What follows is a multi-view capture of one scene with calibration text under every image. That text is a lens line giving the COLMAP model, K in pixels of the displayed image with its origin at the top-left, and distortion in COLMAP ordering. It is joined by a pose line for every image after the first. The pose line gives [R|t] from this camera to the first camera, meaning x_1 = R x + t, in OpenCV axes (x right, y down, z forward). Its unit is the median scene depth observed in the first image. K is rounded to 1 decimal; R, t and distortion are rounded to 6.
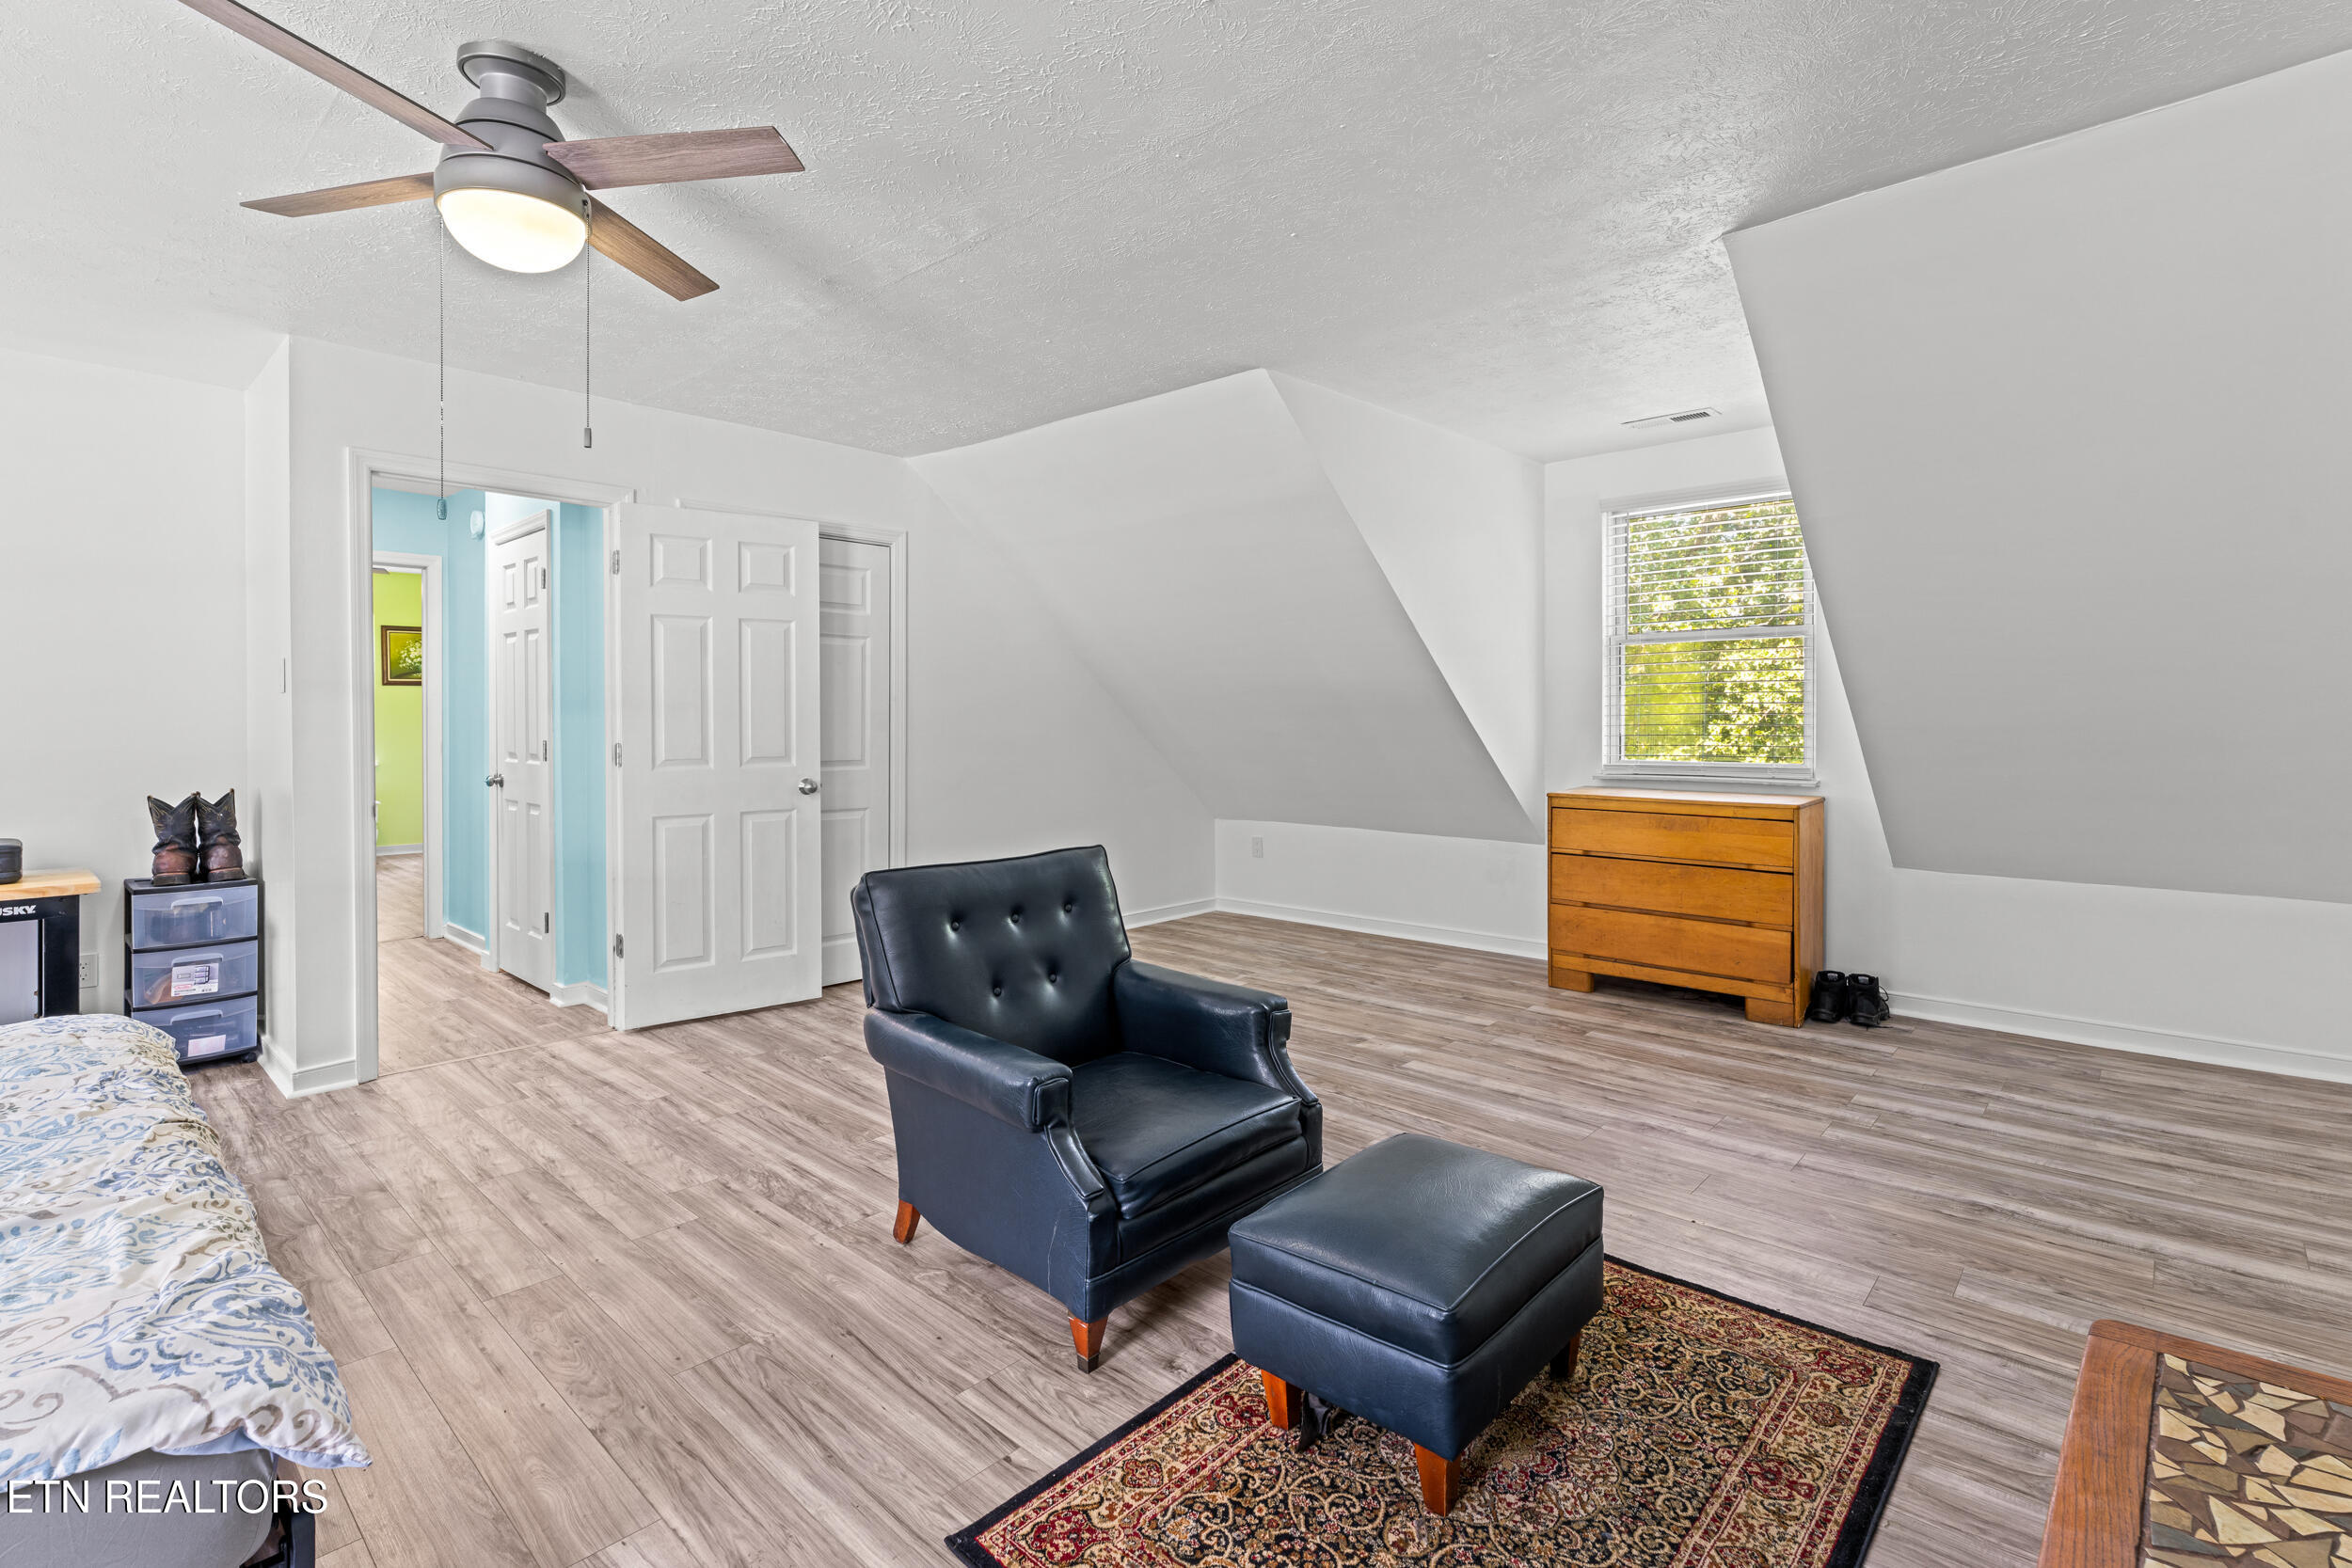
lens RADIAL K [[1111.5, 0, 1179.5], [0, 1111.5, 725.5], [0, 0, 1]] dist [0.001921, 0.001593]
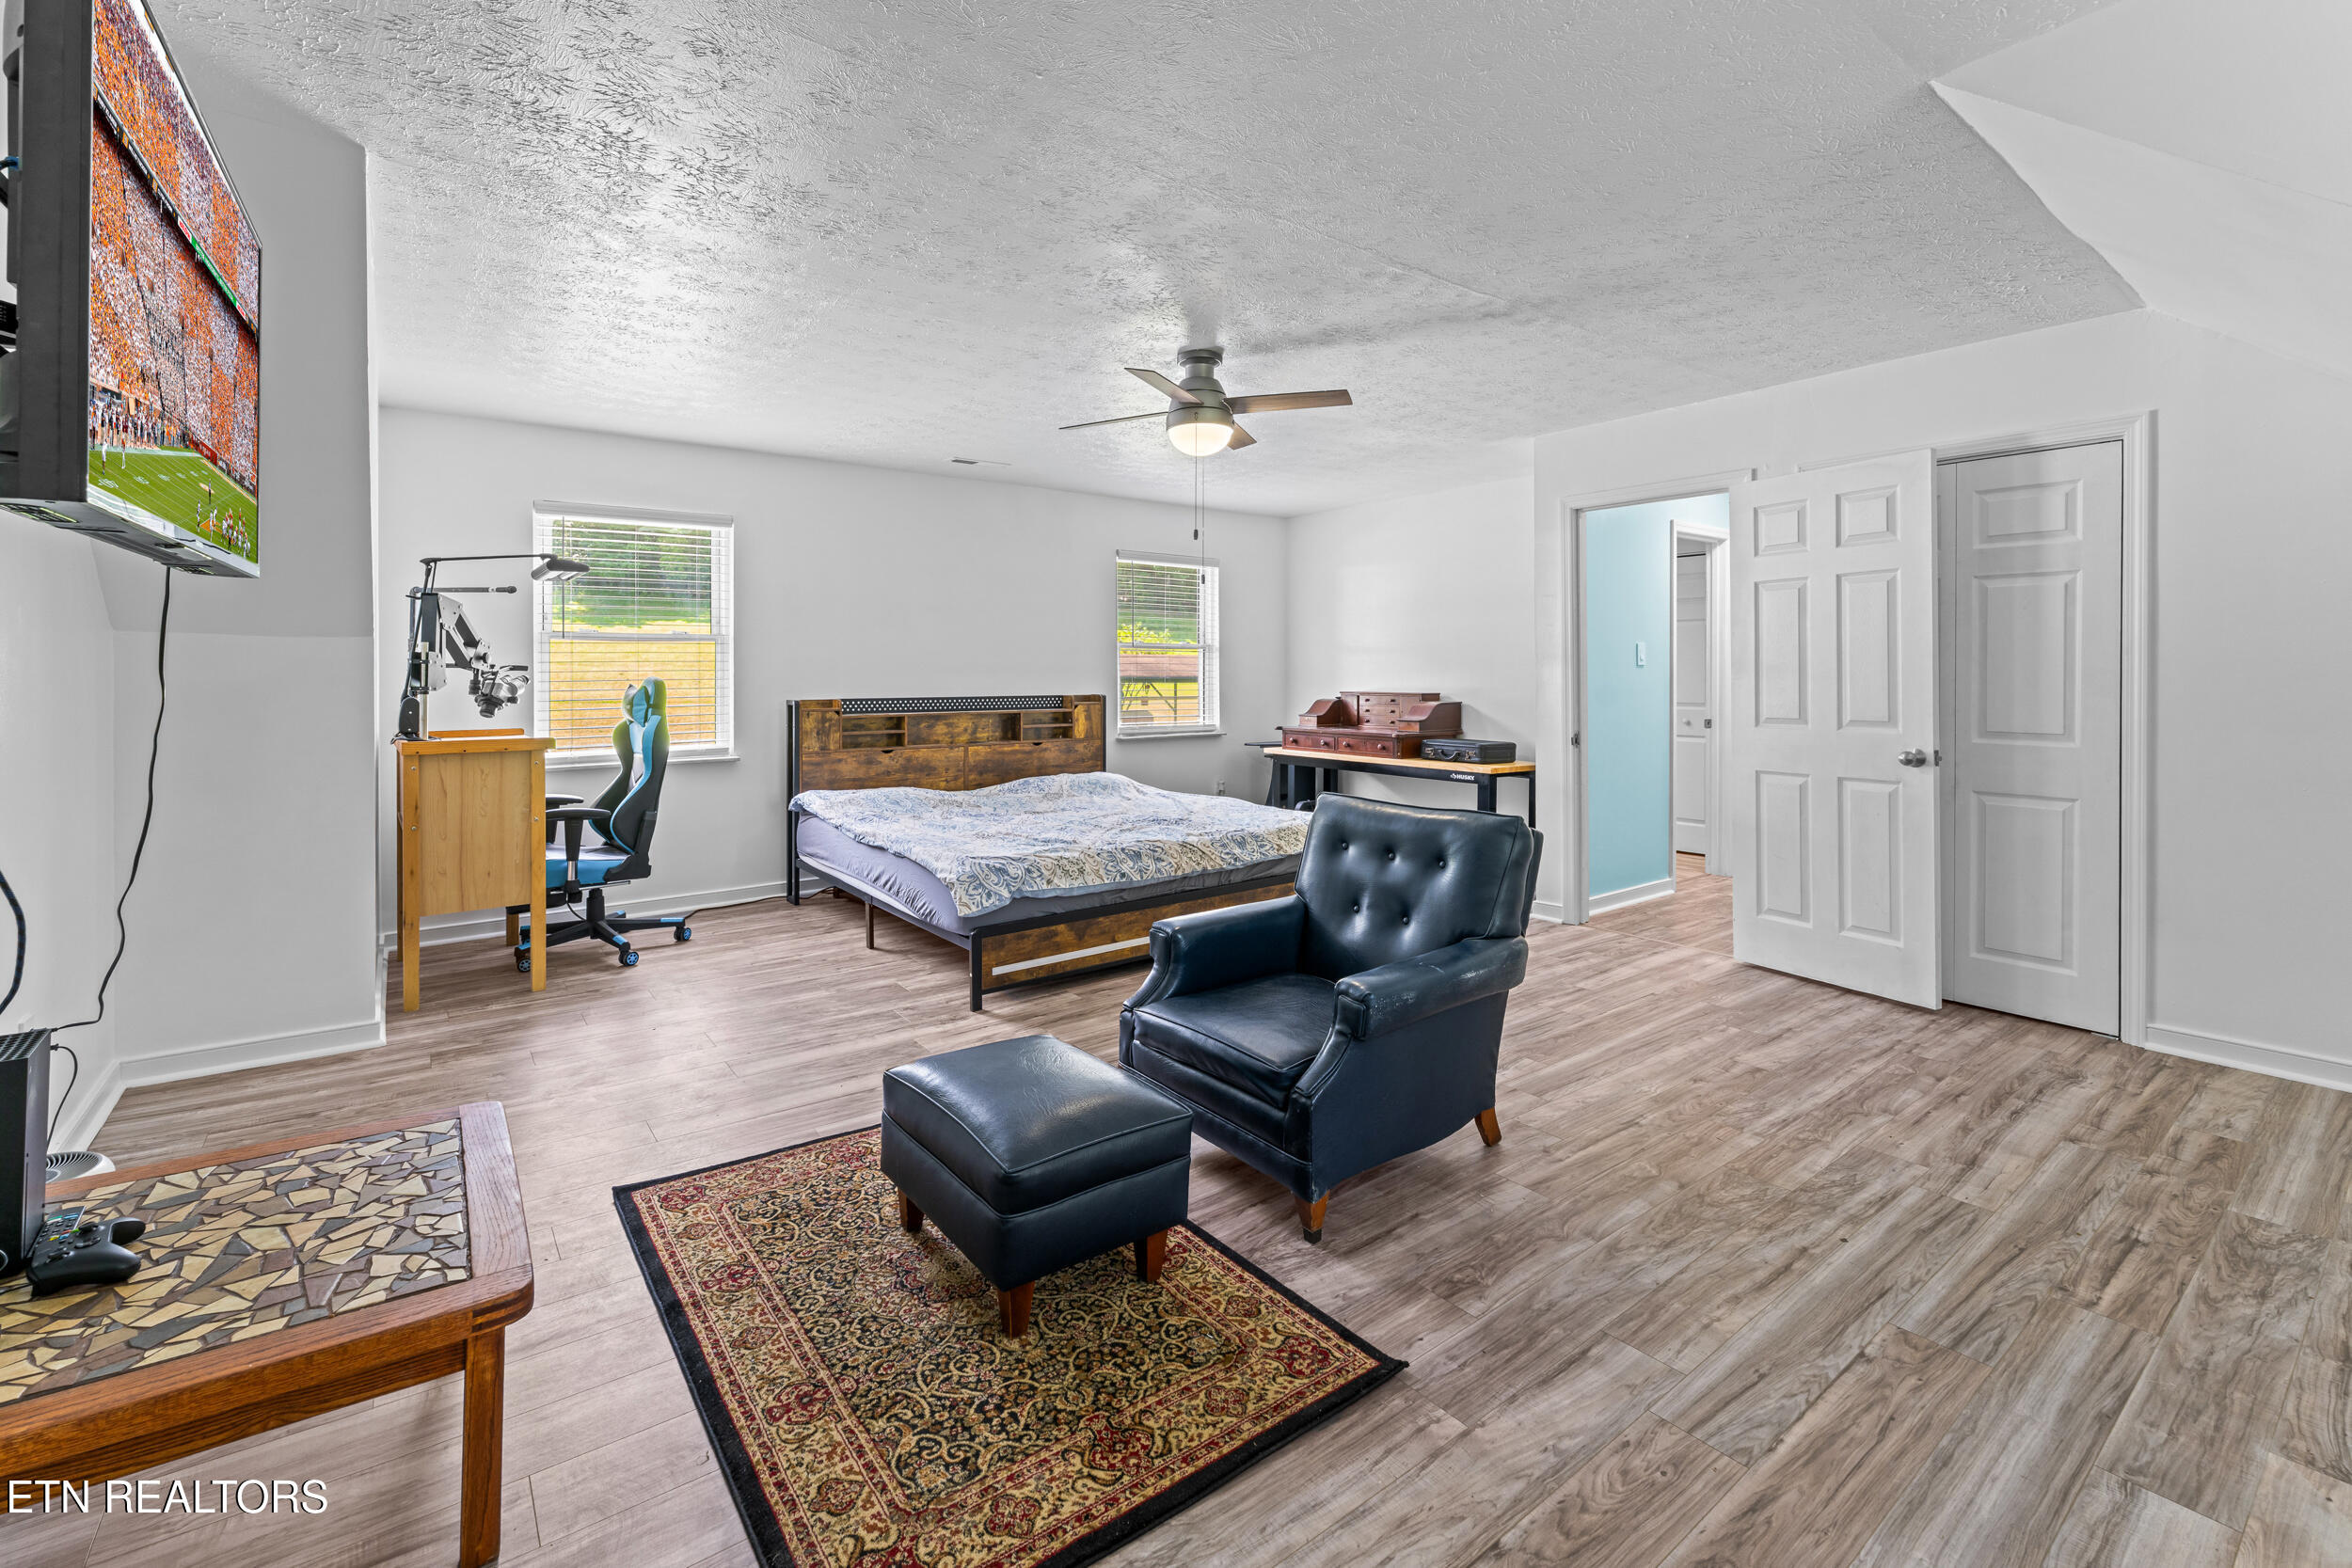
lens RADIAL K [[999.4, 0, 1178.8], [0, 999.4, 672.2], [0, 0, 1]] dist [-0.001055, -0.000281]
pose [[-0.173185, -0.004169, -0.984880, 1.321881], [-0.006005, 0.999977, -0.003178, -0.015138], [0.984871, 0.005363, -0.173207, 1.419614]]
